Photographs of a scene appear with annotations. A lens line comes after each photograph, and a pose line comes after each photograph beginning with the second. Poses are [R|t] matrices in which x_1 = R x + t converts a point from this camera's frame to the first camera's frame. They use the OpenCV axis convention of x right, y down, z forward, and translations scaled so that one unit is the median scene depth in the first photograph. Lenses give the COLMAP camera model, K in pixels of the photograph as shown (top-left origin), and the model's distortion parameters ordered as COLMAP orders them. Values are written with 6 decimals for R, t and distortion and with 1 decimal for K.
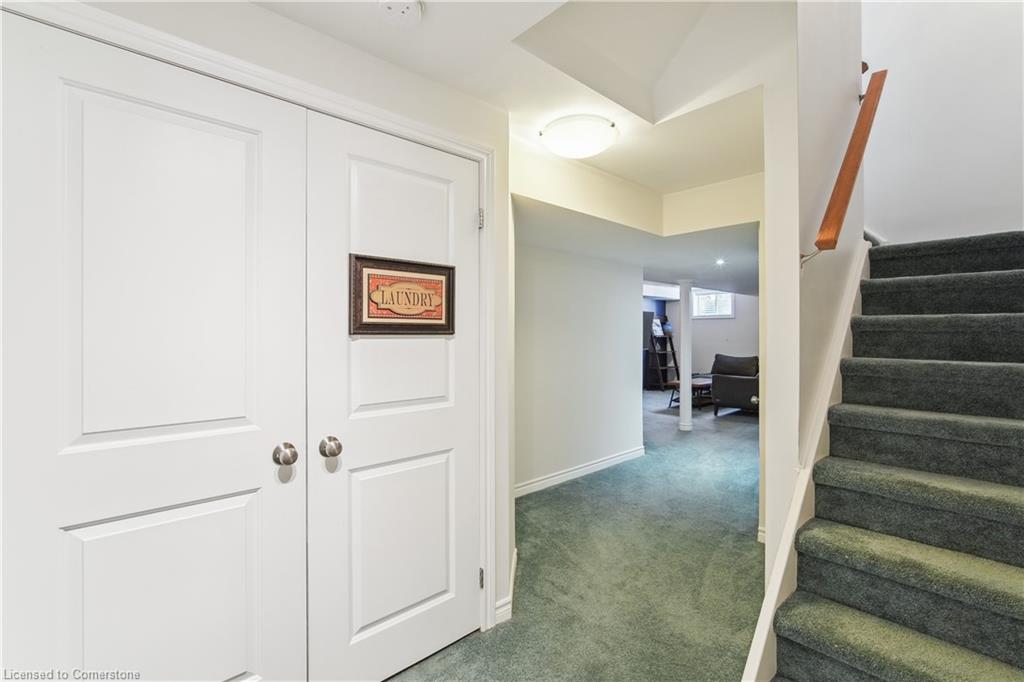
lens RADIAL K [[453.0, 0, 513.9], [0, 453.0, 339.7], [0, 0, 1]] dist [0.000241, 0.000000]
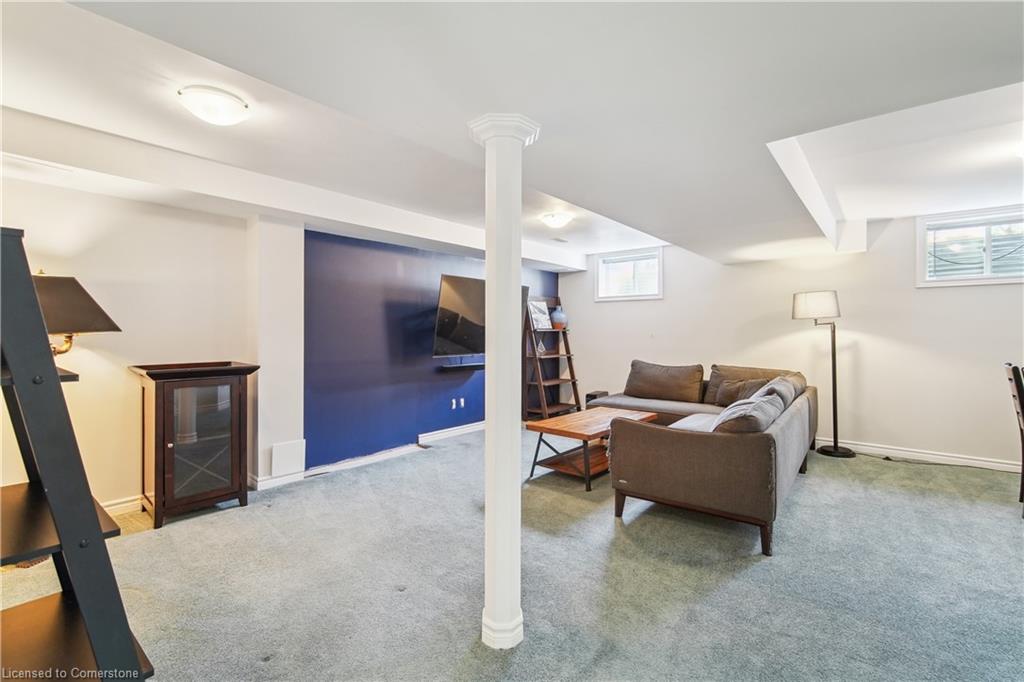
lens RADIAL K [[453.0, 0, 508.9], [0, 453.0, 336.5], [0, 0, 1]] dist [0.000241, 0.000000]
pose [[0.992637, 0.001522, 0.121117, 0.198585], [-0.001303, 0.999997, -0.001887, 0.002109], [-0.121120, 0.001716, 0.992636, 0.402845]]
